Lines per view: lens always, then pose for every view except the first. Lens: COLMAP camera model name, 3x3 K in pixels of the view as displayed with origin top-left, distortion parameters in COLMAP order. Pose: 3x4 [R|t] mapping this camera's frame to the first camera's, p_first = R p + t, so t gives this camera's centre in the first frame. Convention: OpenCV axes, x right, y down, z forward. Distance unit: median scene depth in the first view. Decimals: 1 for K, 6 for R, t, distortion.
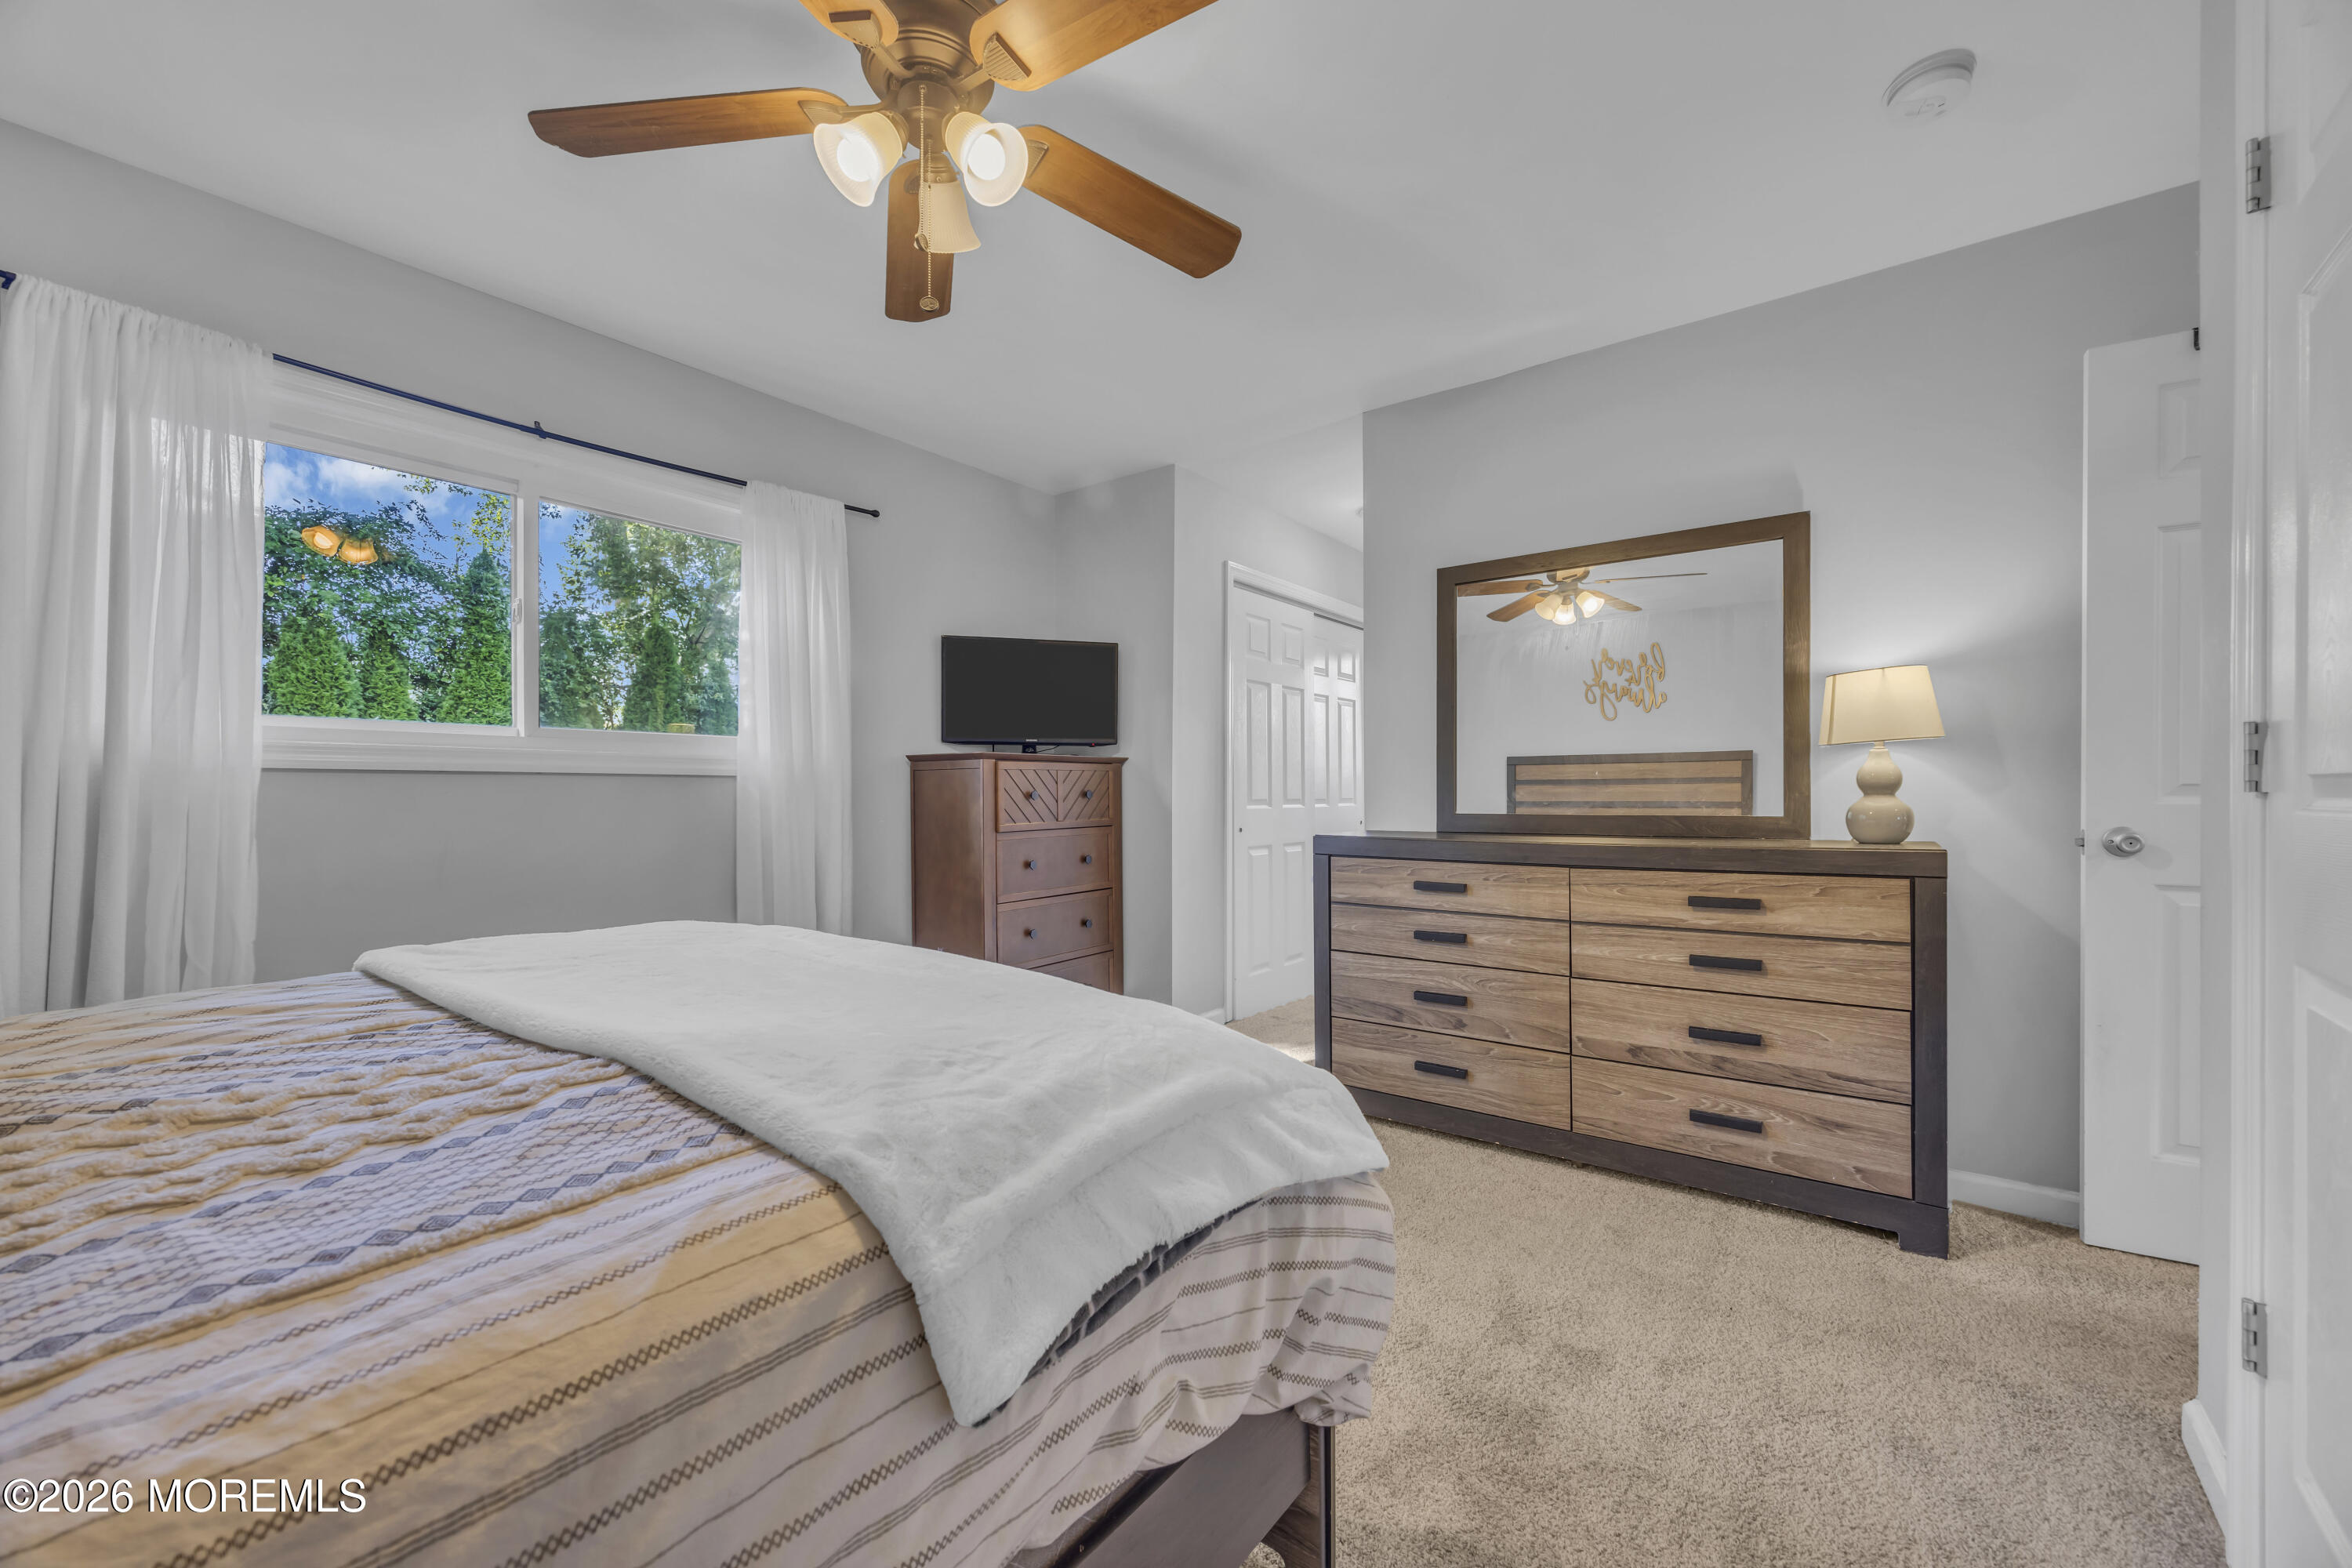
lens RADIAL K [[908.1, 0, 1180.3], [0, 908.1, 789.8], [0, 0, 1]] dist [-0.001638, -0.000063]
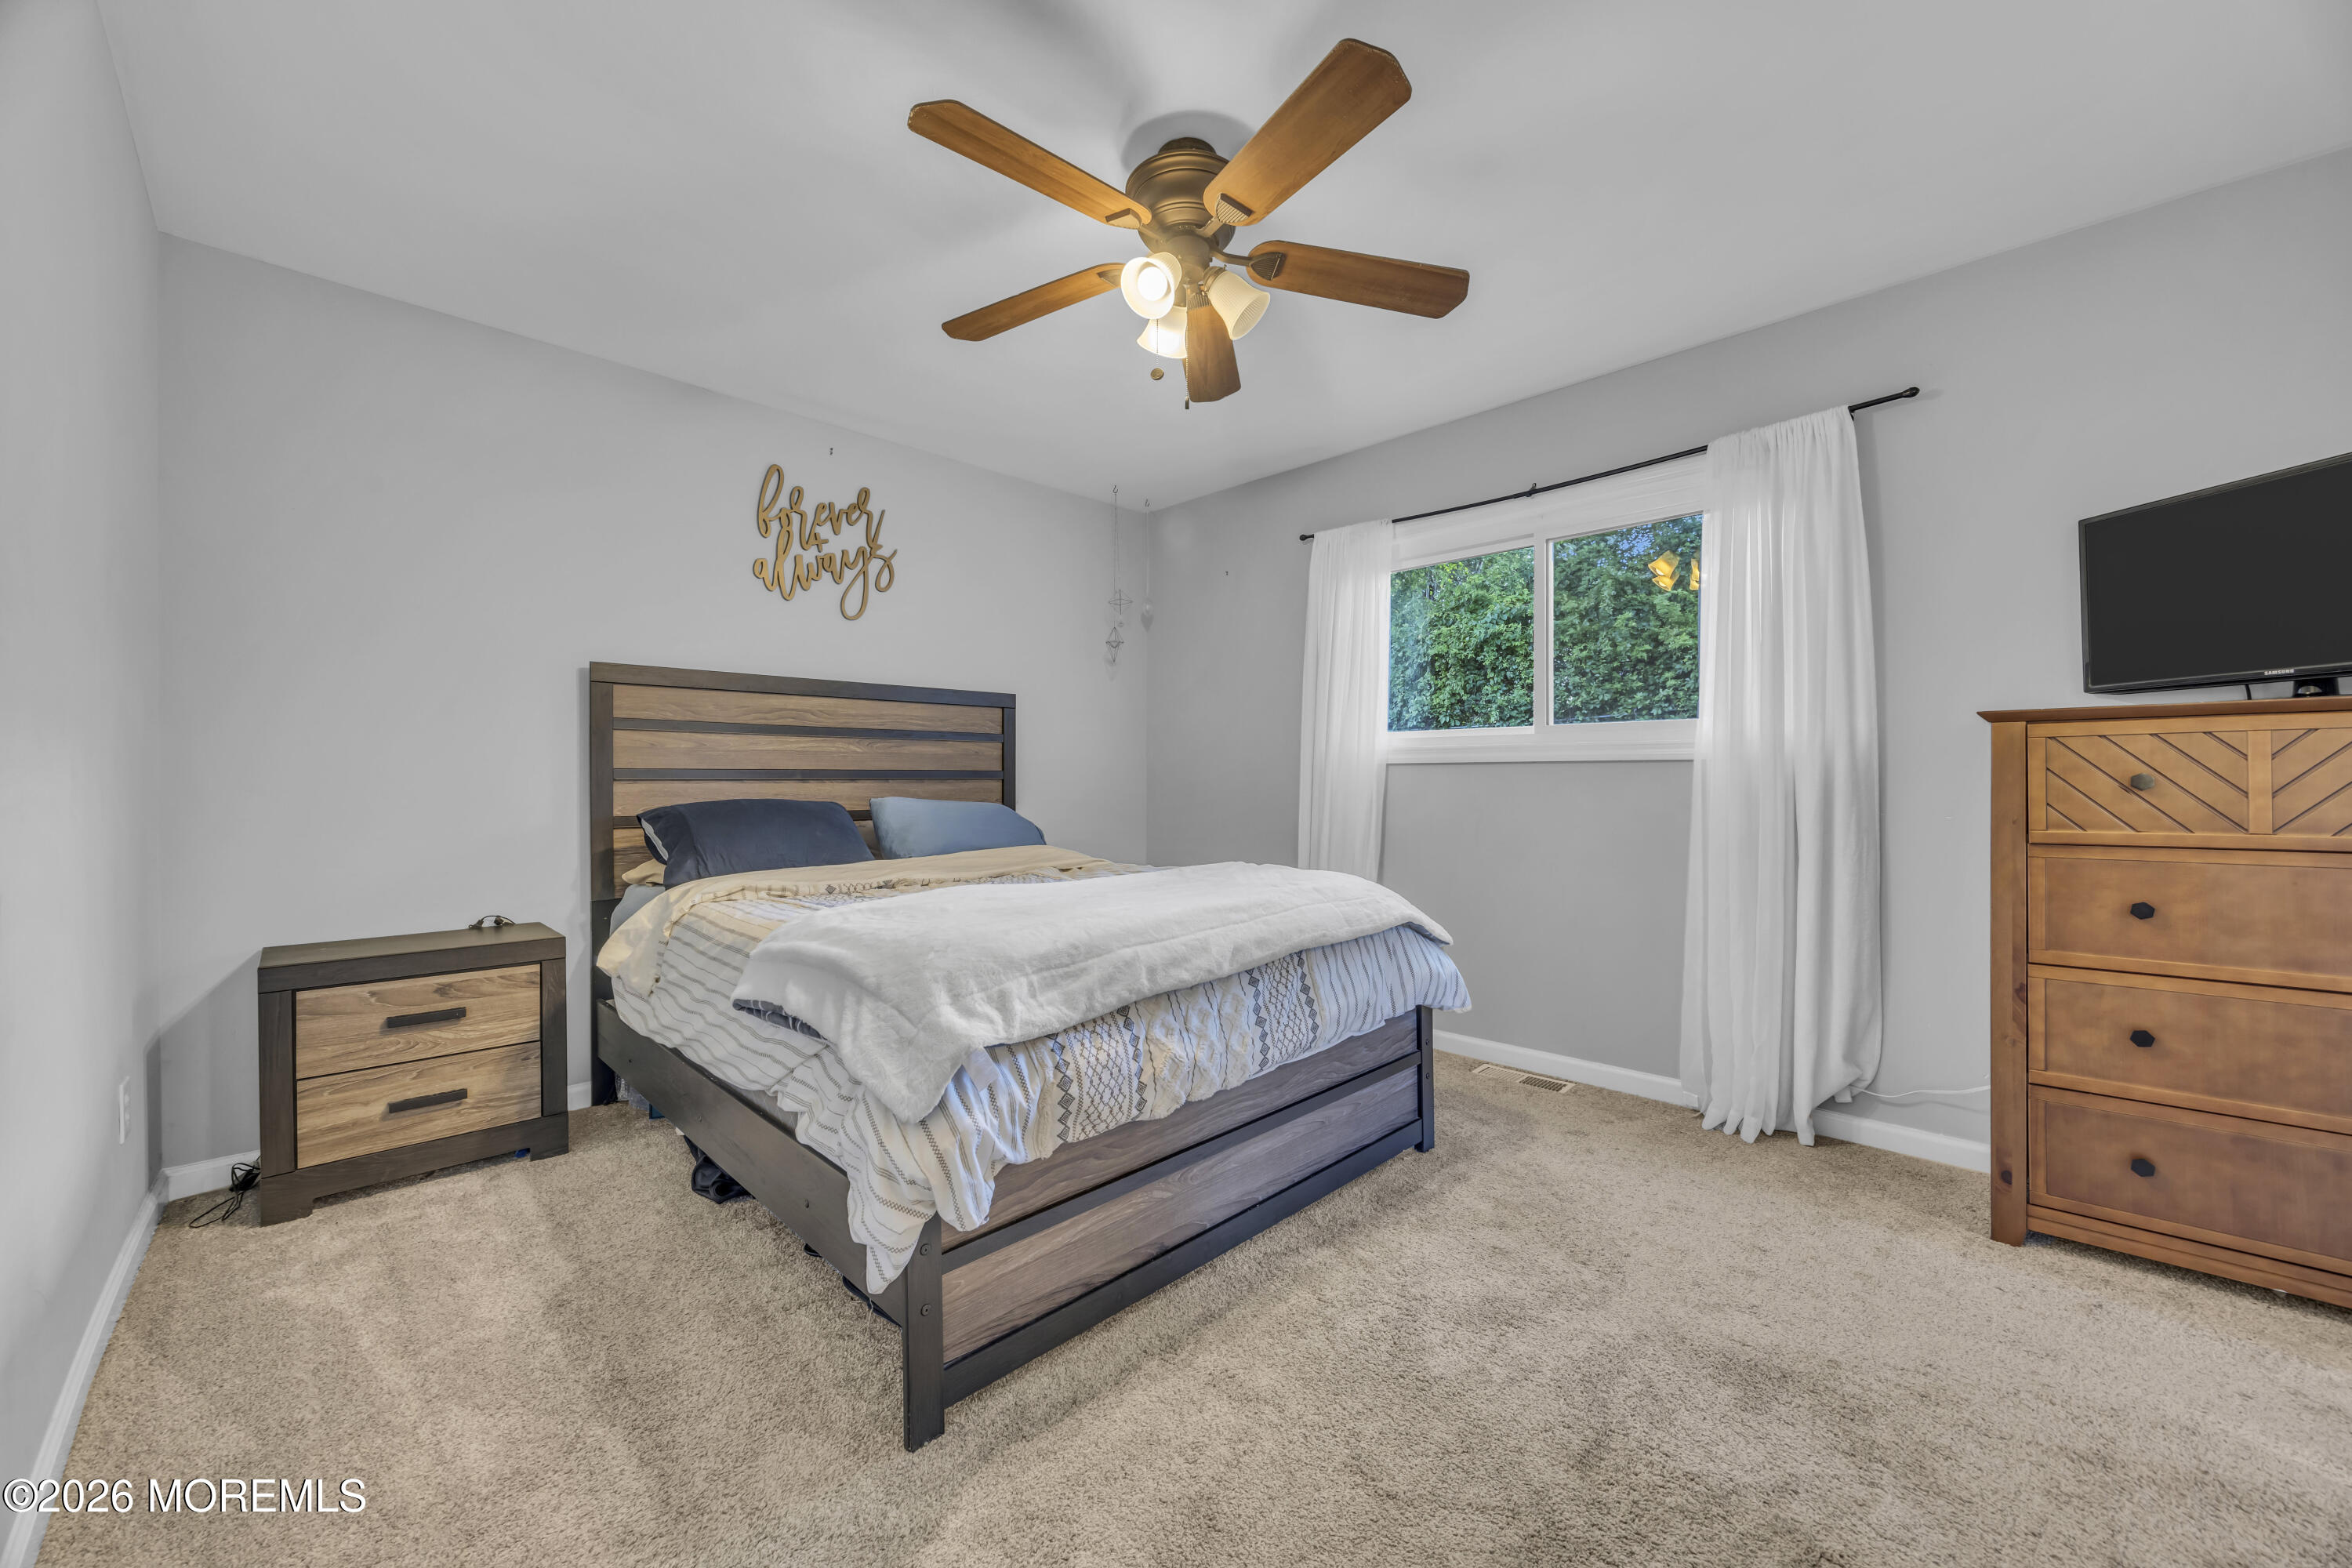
lens RADIAL K [[908.1, 0, 1179.3], [0, 908.1, 787.3], [0, 0, 1]] dist [-0.001638, -0.000063]
pose [[-0.112374, -0.003428, -0.993660, 0.455338], [0.002365, 0.999990, -0.003717, 0.010921], [0.993663, -0.002768, -0.112365, 0.514847]]
